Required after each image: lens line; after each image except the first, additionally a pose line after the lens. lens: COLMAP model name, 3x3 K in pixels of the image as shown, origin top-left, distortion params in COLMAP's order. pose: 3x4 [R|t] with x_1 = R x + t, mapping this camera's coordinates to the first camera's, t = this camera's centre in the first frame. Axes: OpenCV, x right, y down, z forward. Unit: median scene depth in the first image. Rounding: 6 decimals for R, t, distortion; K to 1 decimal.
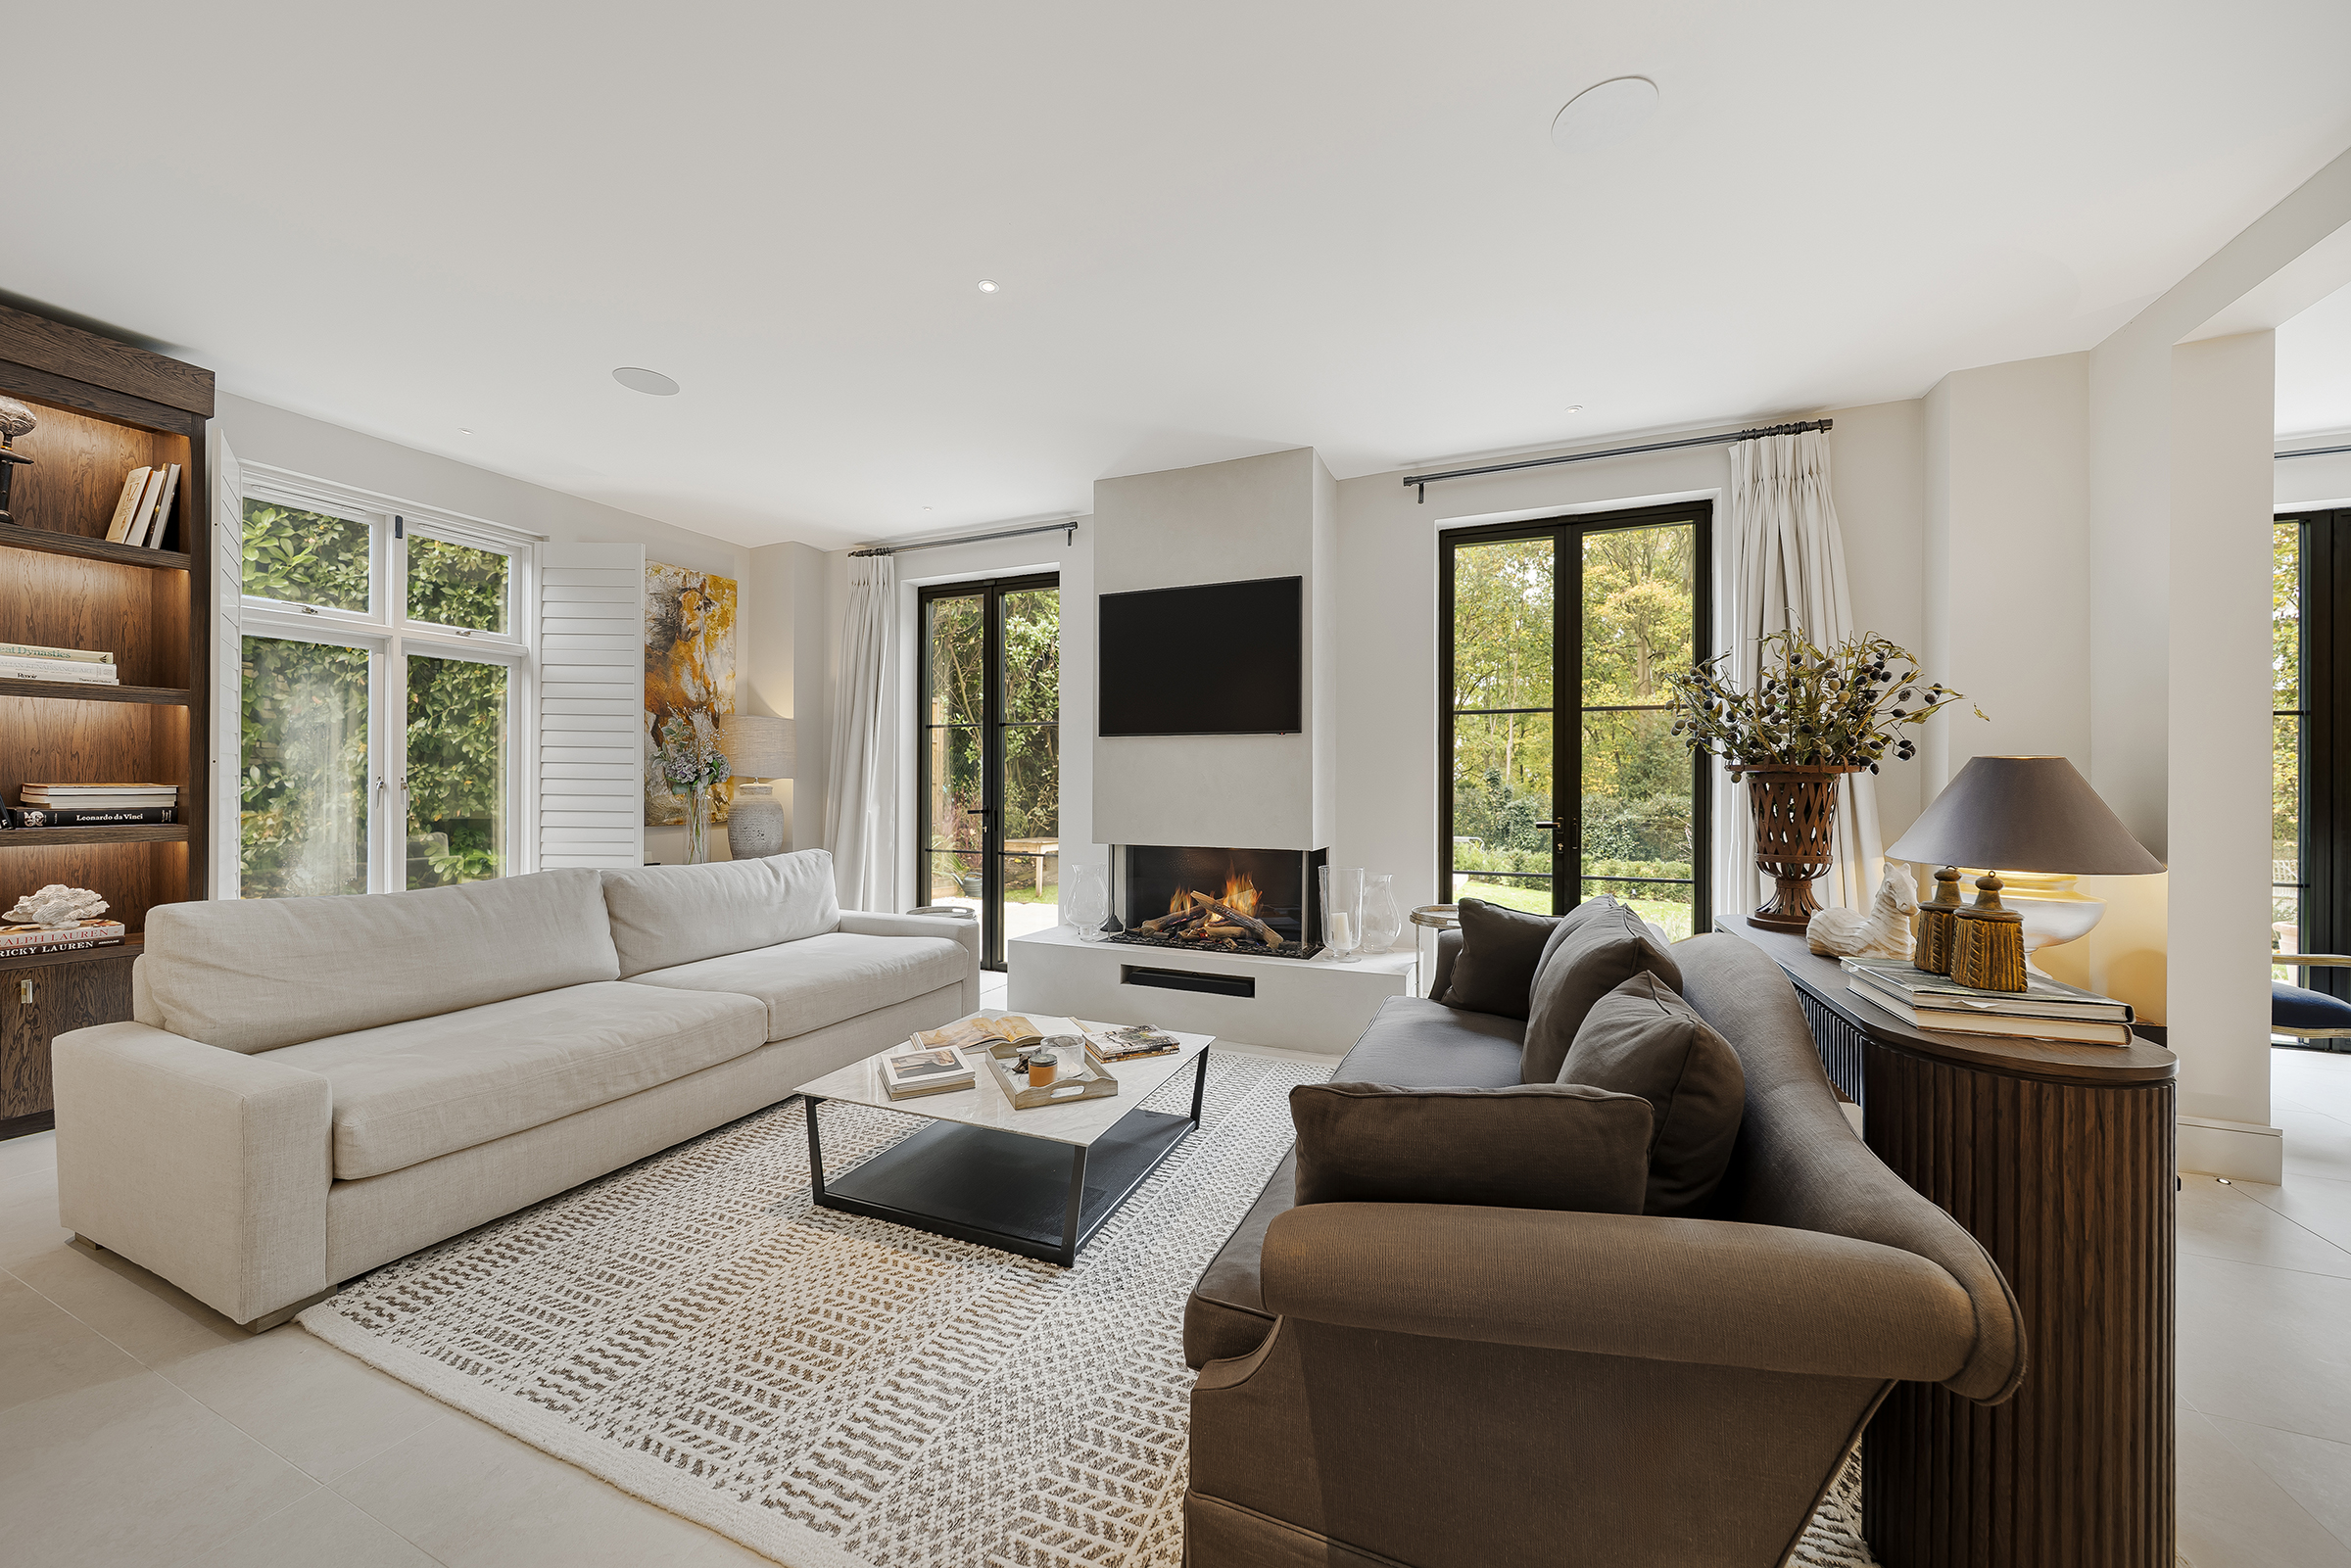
lens RADIAL K [[854.6, 0, 1166.5], [0, 854.6, 775.8], [0, 0, 1]] dist [-0.004158, -0.000021]
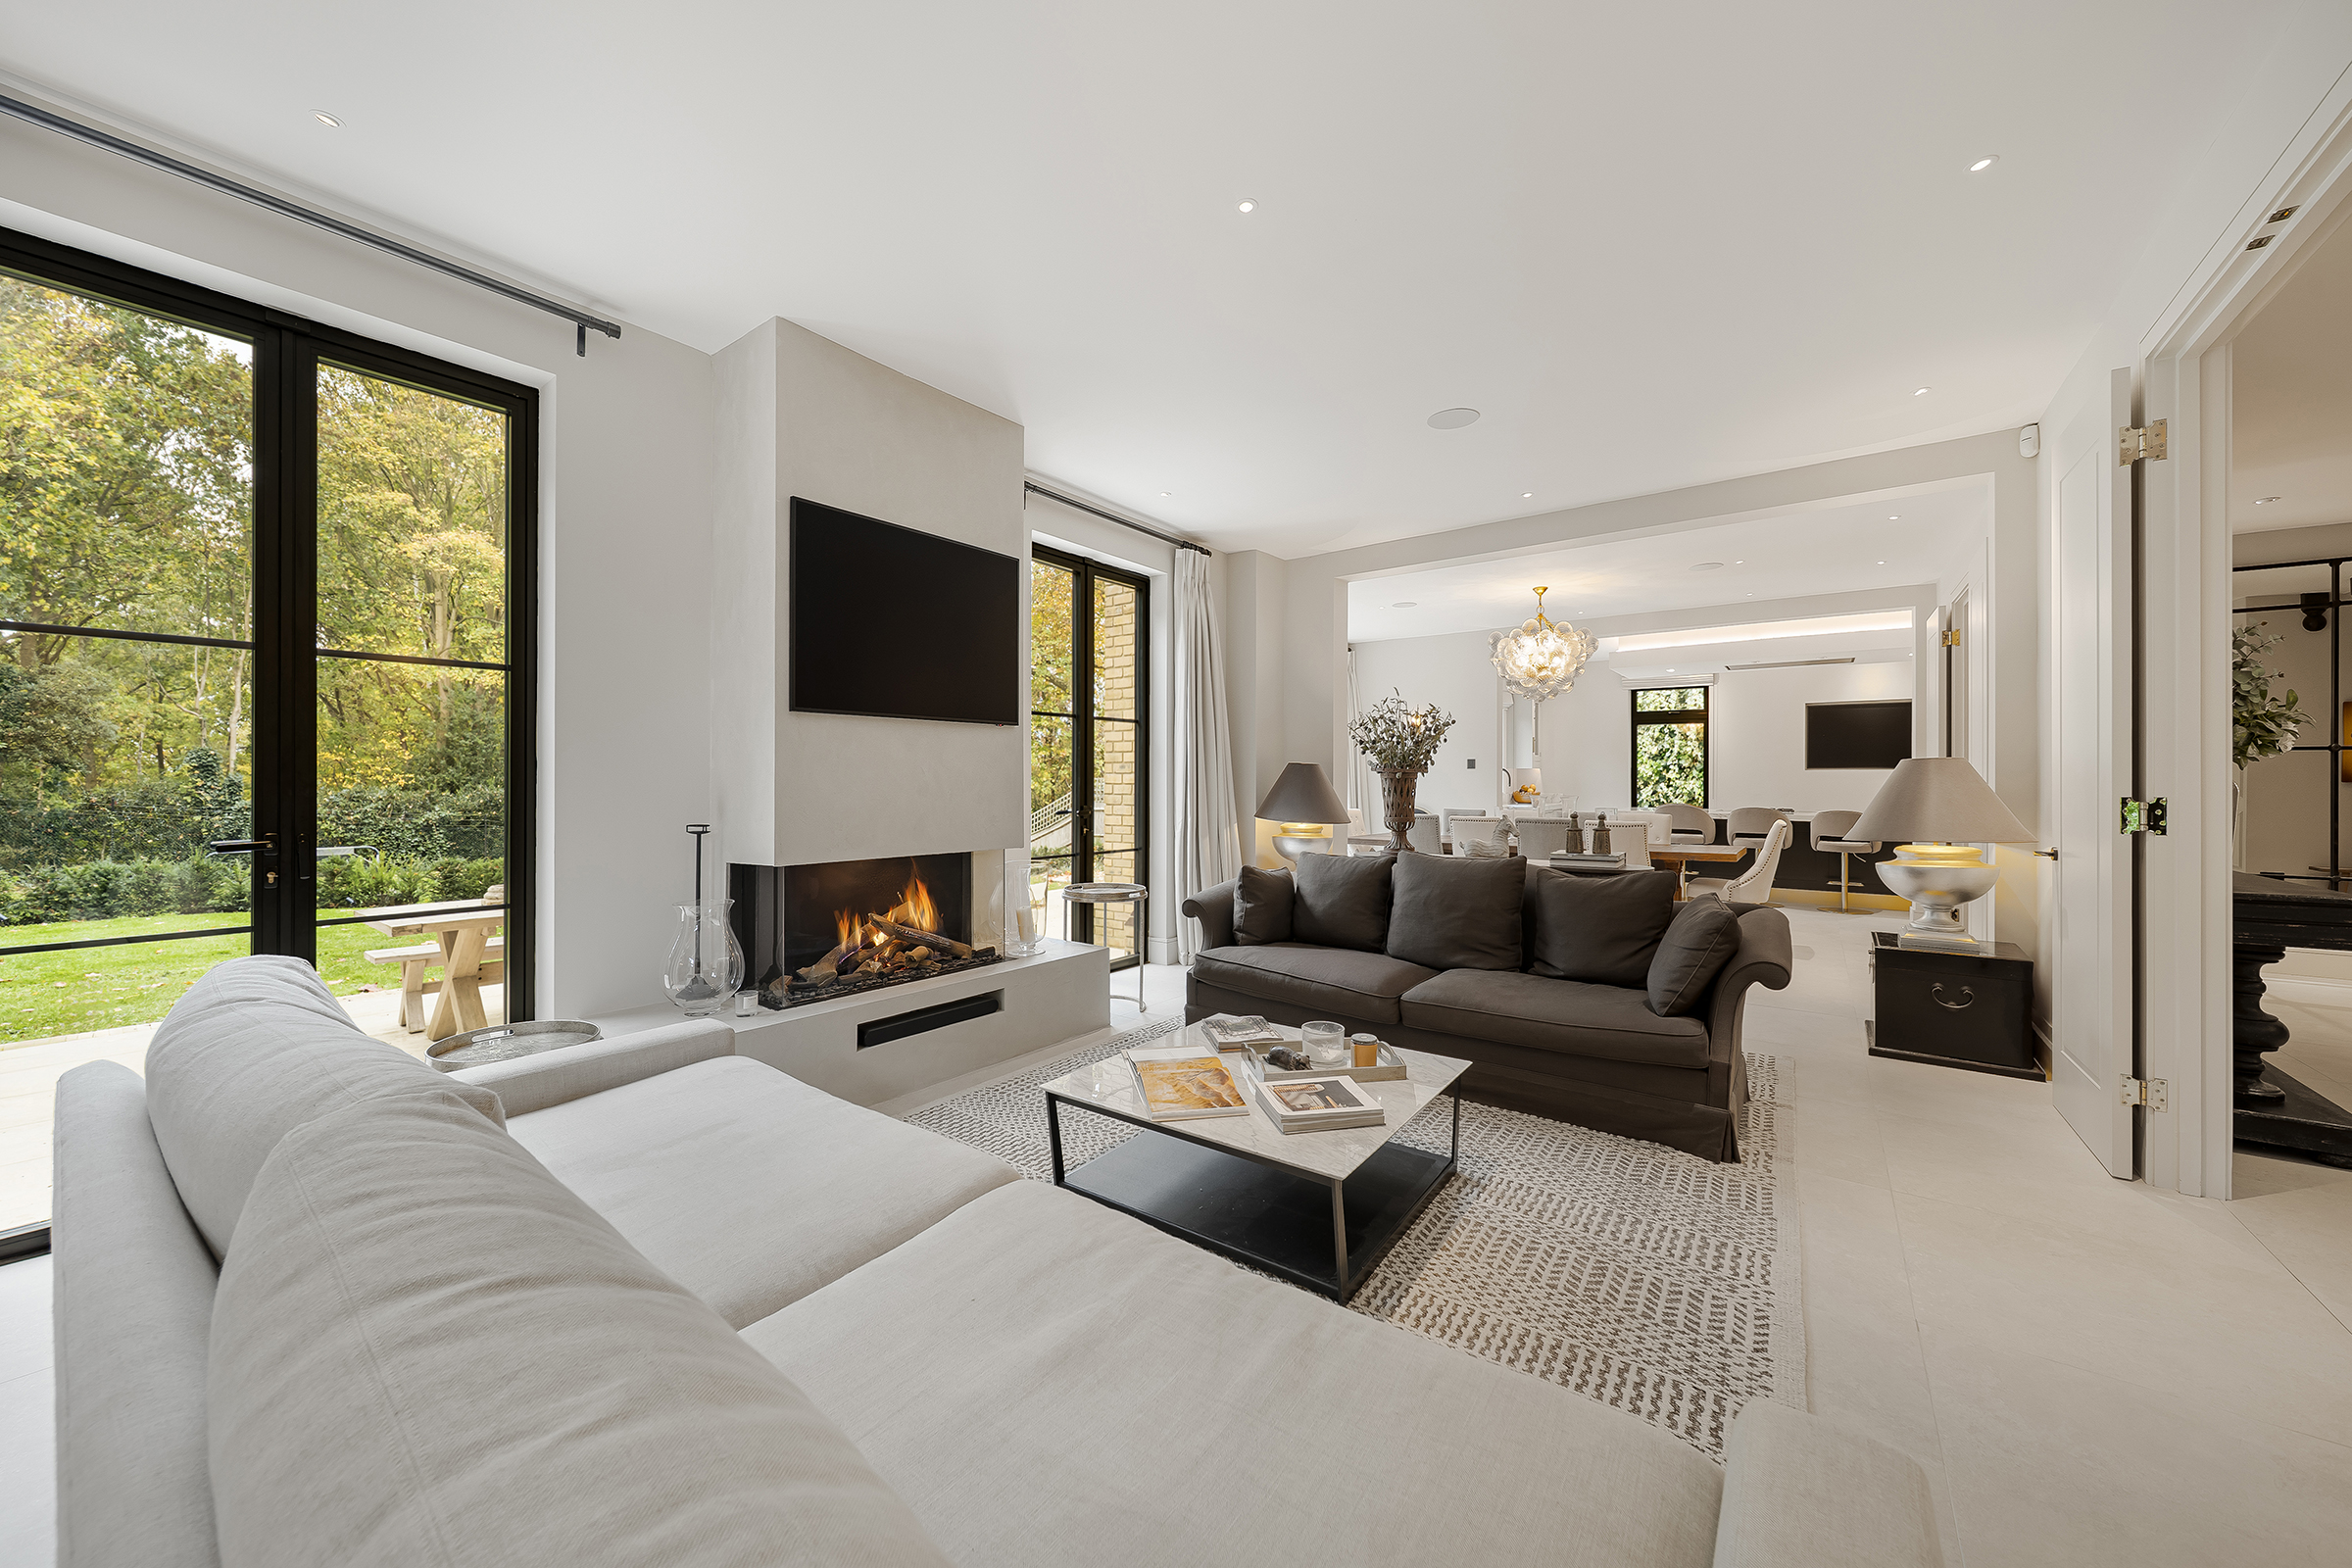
lens RADIAL K [[855.0, 0, 1215.7], [0, 855.0, 799.5], [0, 0, 1]] dist [-0.004158, -0.000021]
pose [[0.198370, -0.024810, 0.979813, -0.845339], [-0.013613, 0.999513, 0.028065, 0.005952], [-0.980033, -0.018906, 0.197935, 0.680734]]
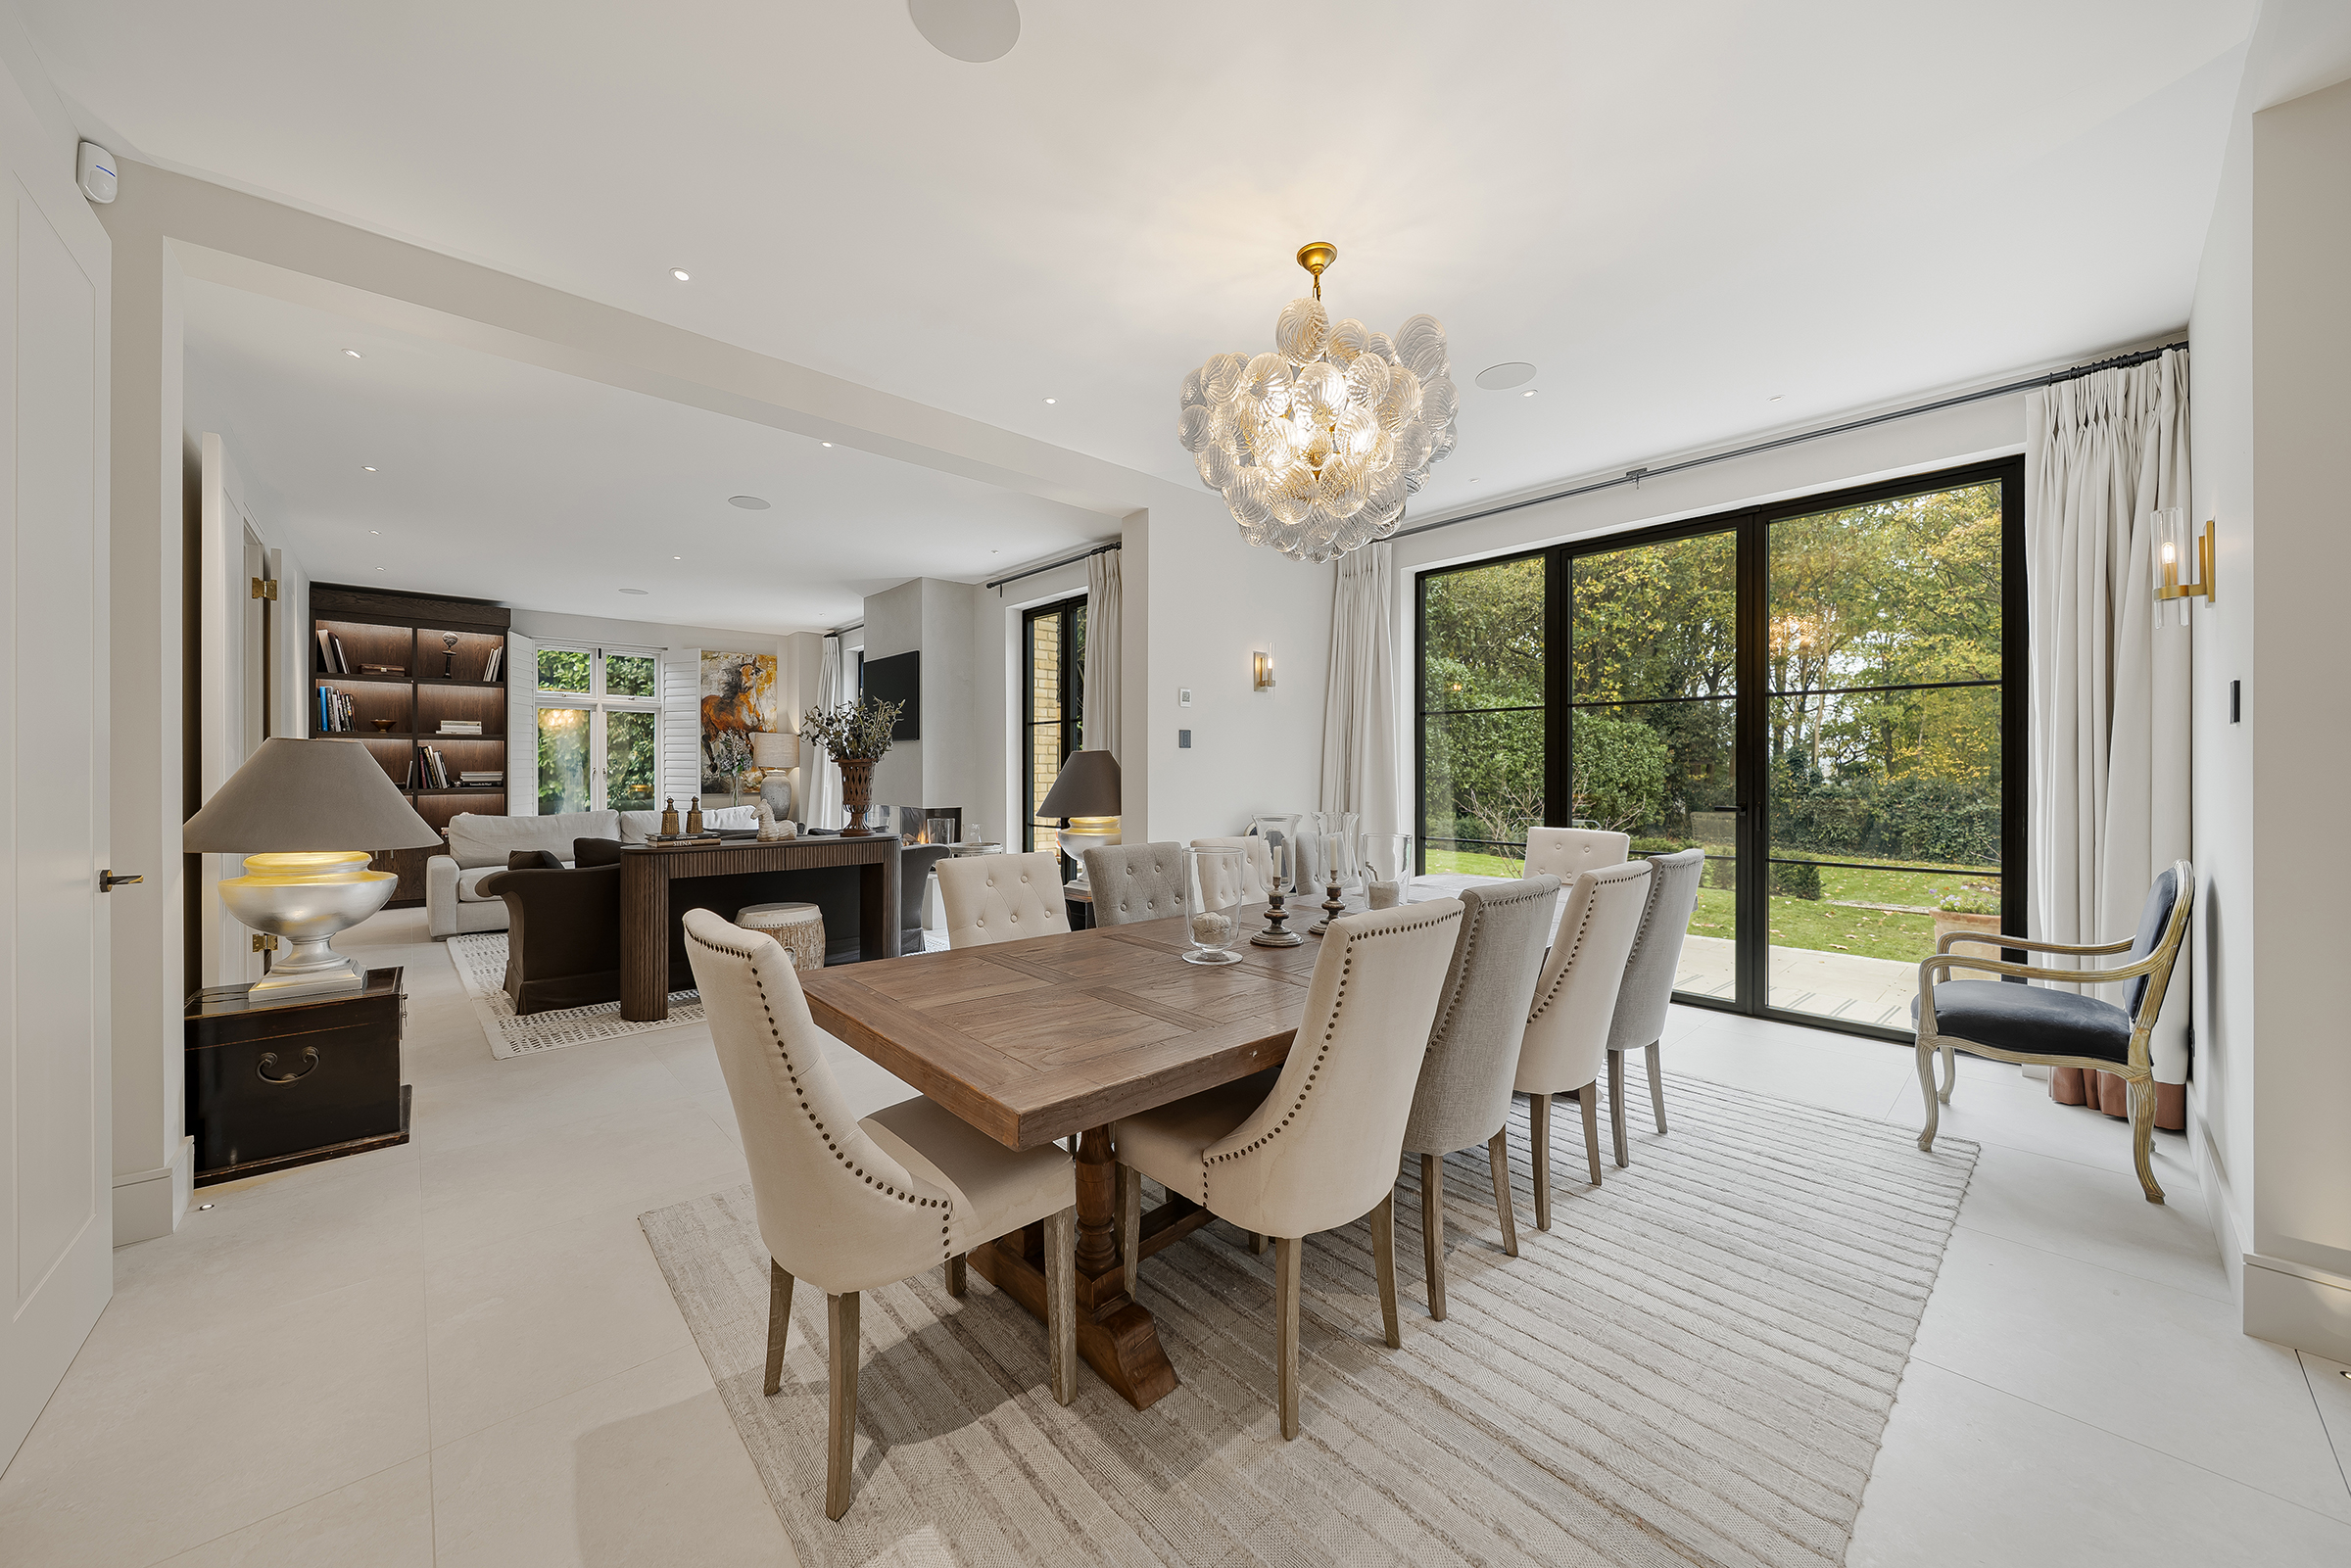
lens RADIAL K [[854.6, 0, 1150.4], [0, 854.6, 767.4], [0, 0, 1]] dist [-0.004158, -0.000021]
pose [[0.906352, -0.007135, -0.422463, 1.561641], [0.010297, 0.999933, 0.005205, 0.003336], [0.422398, -0.009067, 0.906365, -0.463989]]
